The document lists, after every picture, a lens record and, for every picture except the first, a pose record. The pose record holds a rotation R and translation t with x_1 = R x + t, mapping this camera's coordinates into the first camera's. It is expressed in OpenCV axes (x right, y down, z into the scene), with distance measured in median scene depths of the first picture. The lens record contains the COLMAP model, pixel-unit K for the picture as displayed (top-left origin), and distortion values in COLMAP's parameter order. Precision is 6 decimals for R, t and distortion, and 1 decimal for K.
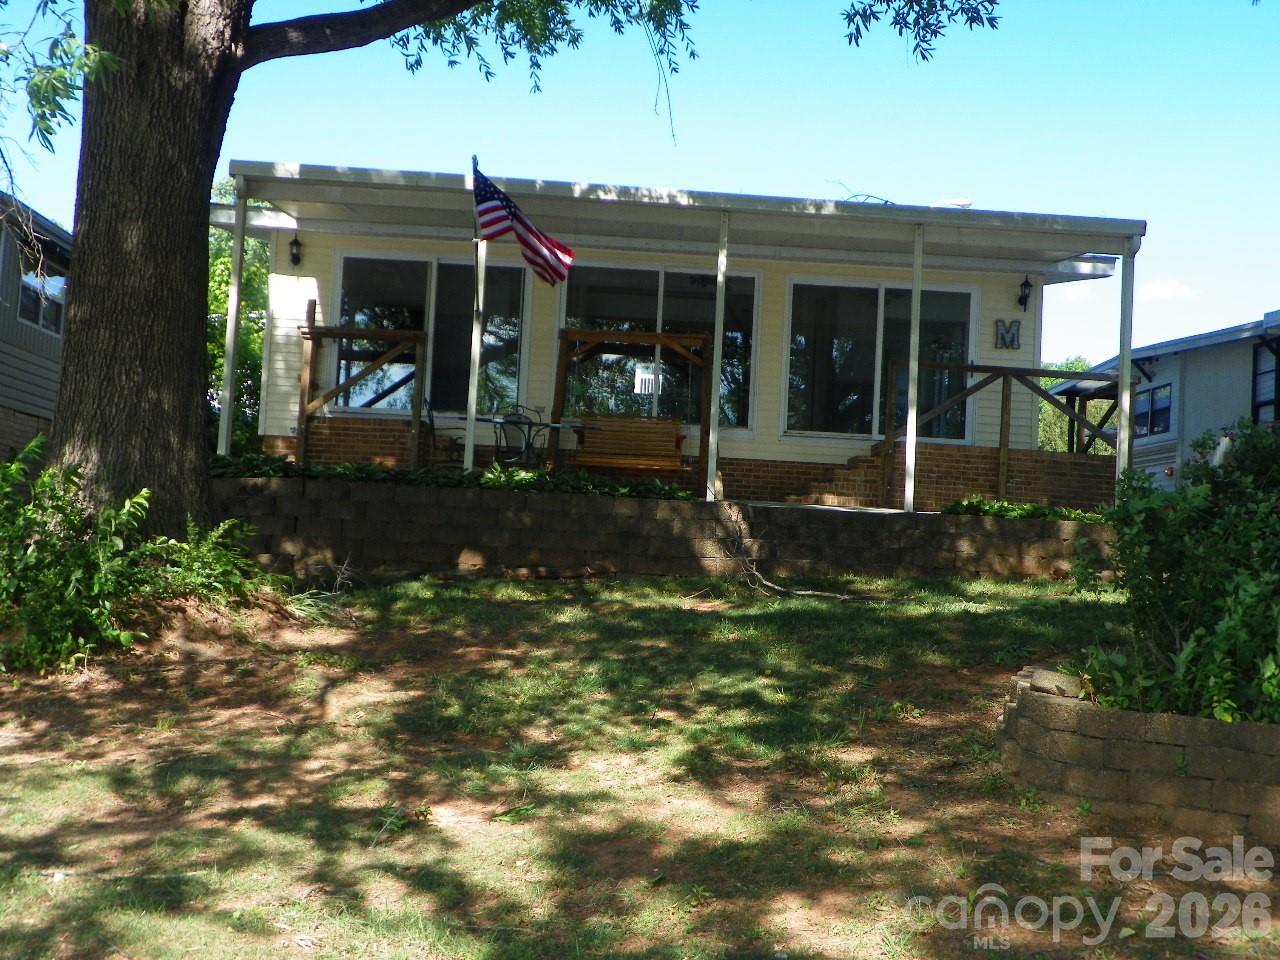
lens RADIAL K [[1621.3, 0, 640.0], [0, 1621.3, 480.0], [0, 0, 1]] dist [0.001880, 0.003123]
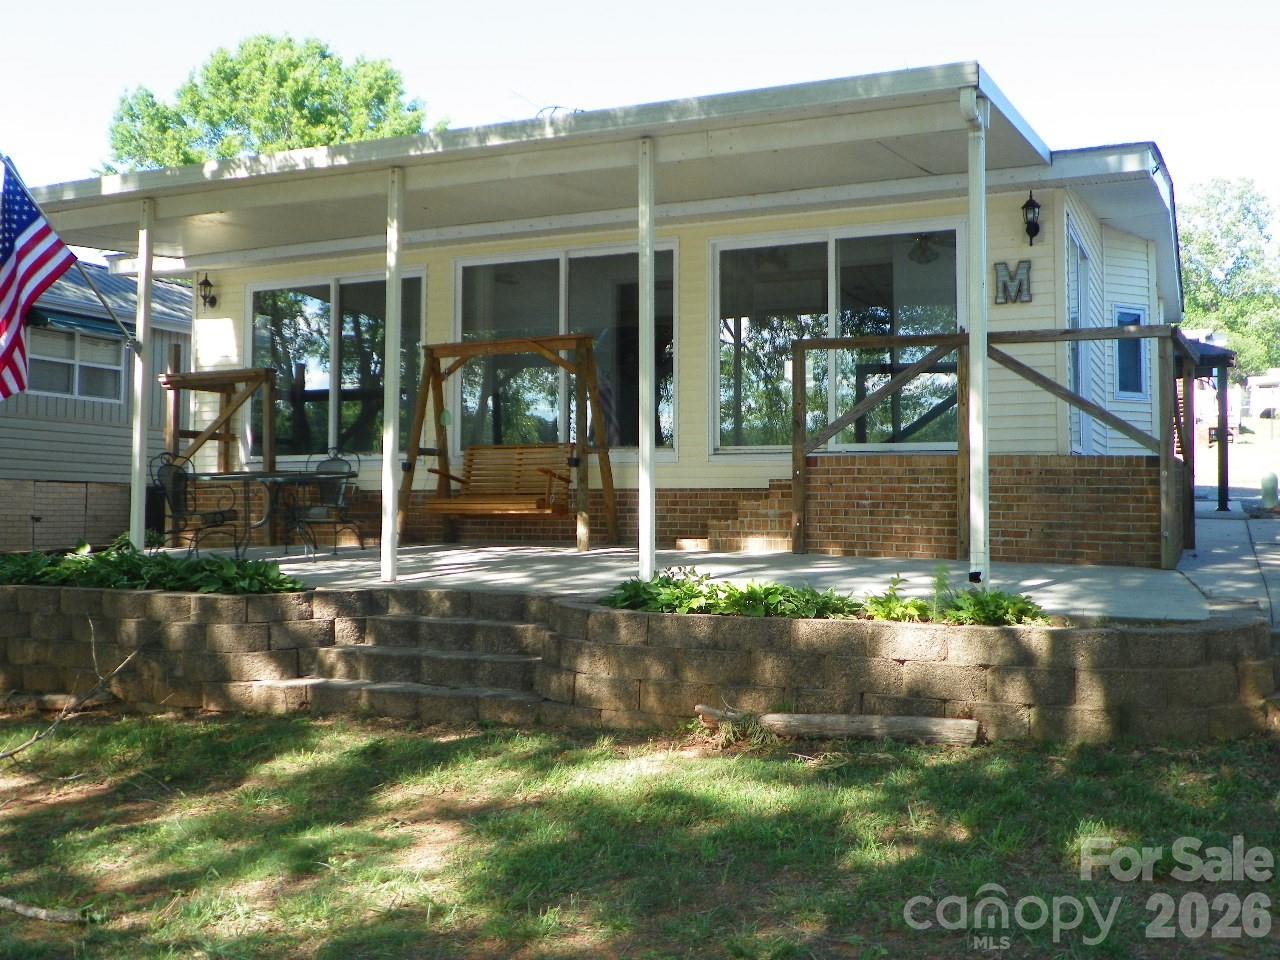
lens RADIAL K [[1303.9, 0, 640.0], [0, 1303.9, 480.0], [0, 0, 1]] dist [-0.065230, -0.001469]
pose [[0.890708, -0.059757, -0.450630, 0.327282], [0.067900, 0.997690, 0.001908, -0.018974], [0.449476, -0.032297, 0.892709, 0.444447]]
